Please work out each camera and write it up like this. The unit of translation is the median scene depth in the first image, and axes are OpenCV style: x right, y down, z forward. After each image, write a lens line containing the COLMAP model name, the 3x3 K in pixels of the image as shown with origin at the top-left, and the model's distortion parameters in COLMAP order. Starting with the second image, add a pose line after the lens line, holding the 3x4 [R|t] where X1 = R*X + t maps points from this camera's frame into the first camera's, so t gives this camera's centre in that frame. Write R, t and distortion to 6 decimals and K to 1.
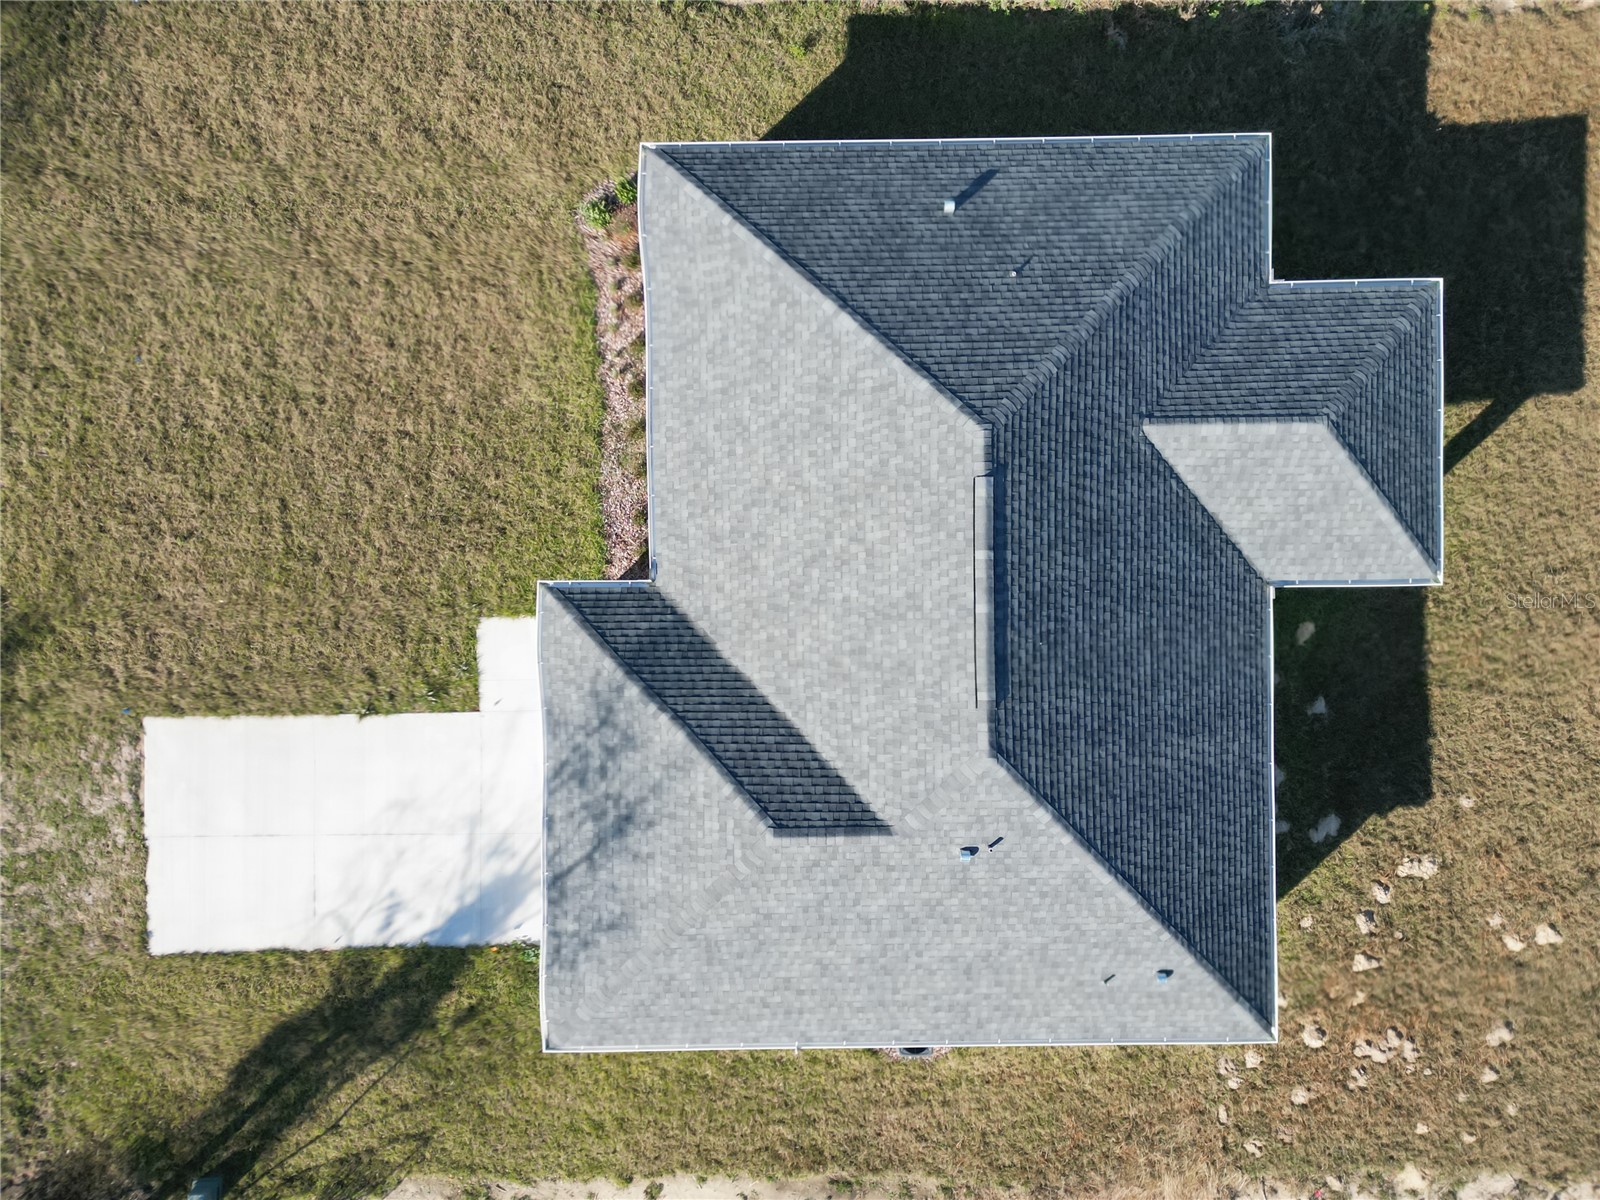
lens RADIAL K [[1133.0, 0, 795.3], [0, 1133.0, 607.2], [0, 0, 1]] dist [0.048489, -0.032859]
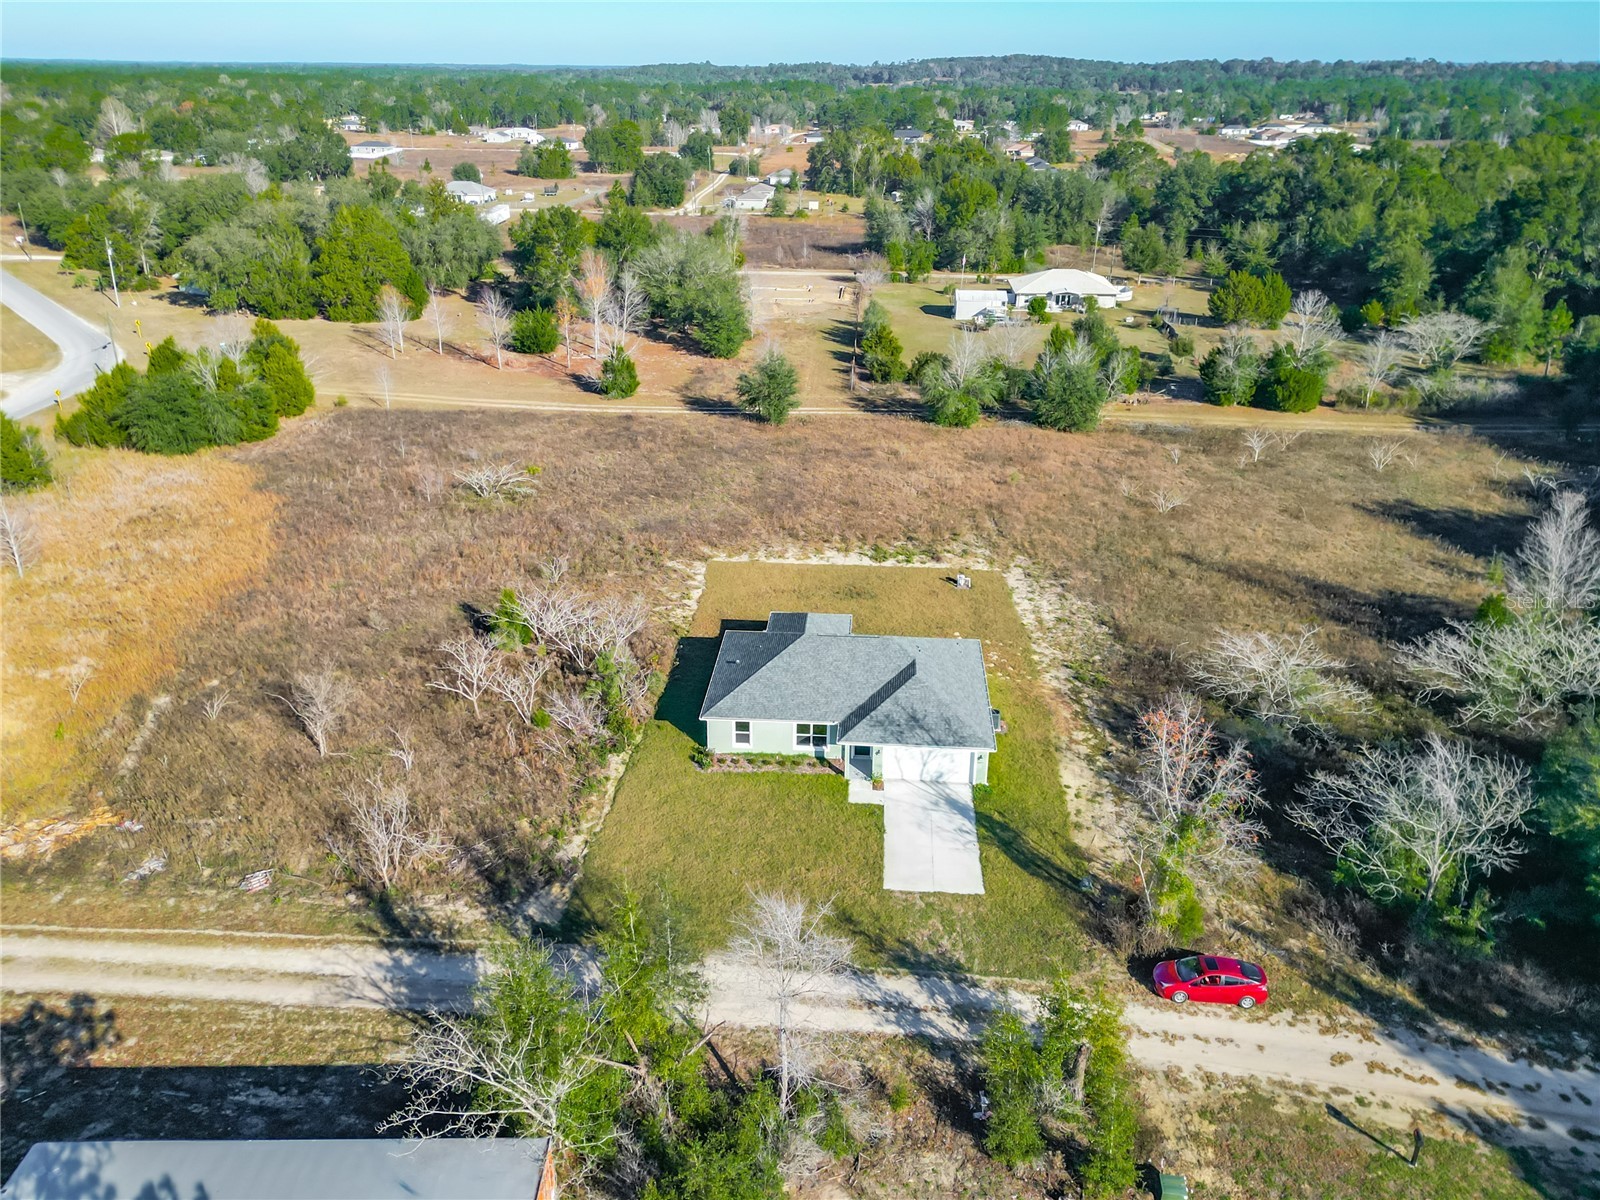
lens RADIAL K [[1133.0, 0, 805.6], [0, 1133.0, 639.9], [0, 0, 1]] dist [0.048489, -0.032859]
pose [[0.082639, -0.454301, 0.887007, -2.440804], [0.995687, -0.000023, -0.092776, 0.153853], [0.042168, 0.890848, 0.452339, -0.535779]]
